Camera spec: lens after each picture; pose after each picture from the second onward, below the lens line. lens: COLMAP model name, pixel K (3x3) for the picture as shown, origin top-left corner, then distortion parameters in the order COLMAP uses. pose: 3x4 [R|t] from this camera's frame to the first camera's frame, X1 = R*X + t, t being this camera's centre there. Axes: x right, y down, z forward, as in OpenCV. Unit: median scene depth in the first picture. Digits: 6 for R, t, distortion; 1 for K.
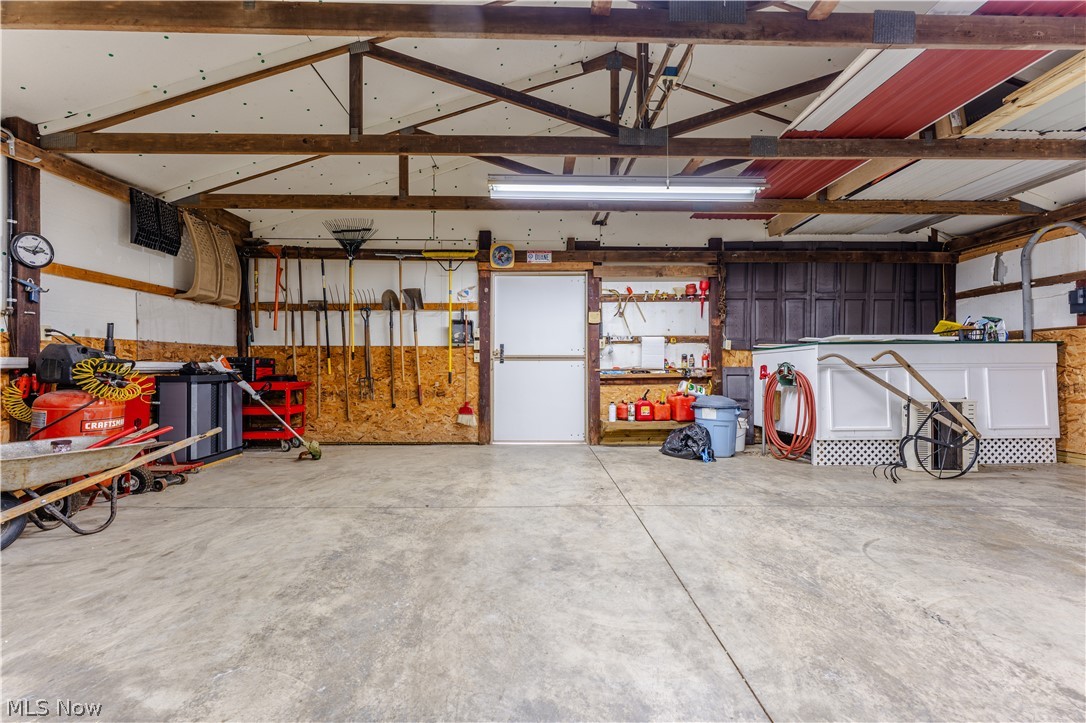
lens RADIAL K [[441.4, 0, 539.9], [0, 441.4, 363.9], [0, 0, 1]] dist [-0.000776, 0.000123]
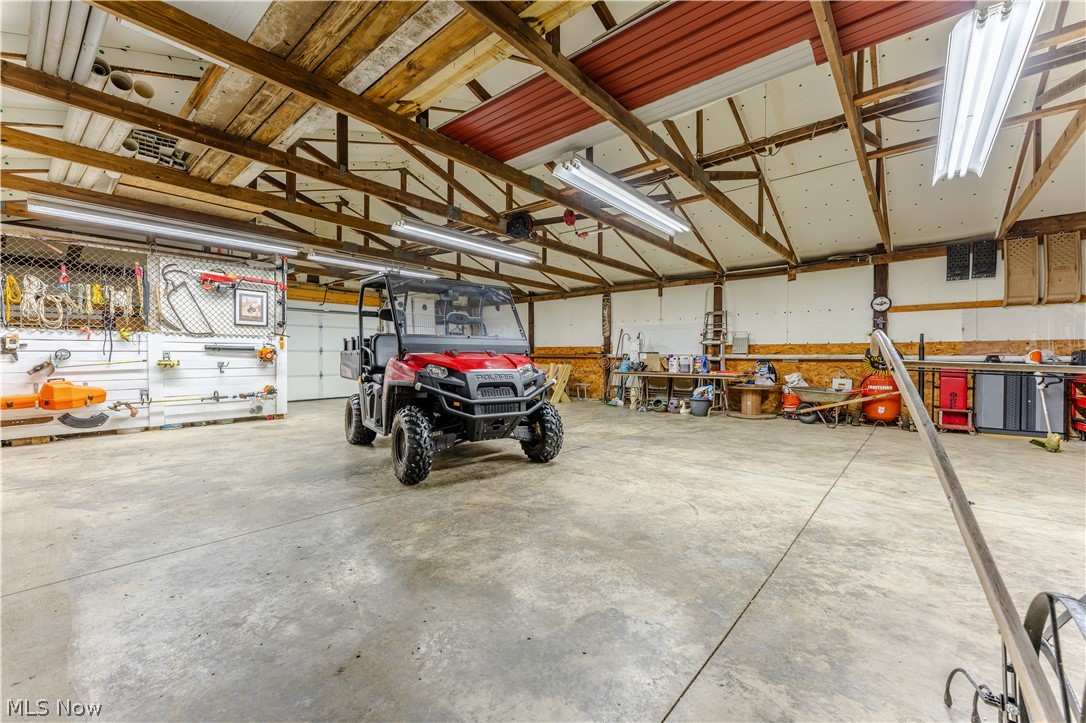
lens RADIAL K [[441.4, 0, 546.1], [0, 441.4, 360.2], [0, 0, 1]] dist [-0.000776, 0.000123]
pose [[-0.657042, 0.011877, -0.753761, 1.754994], [0.009070, 0.999928, 0.007849, -0.016761], [0.753800, -0.001679, -0.657102, 1.356694]]
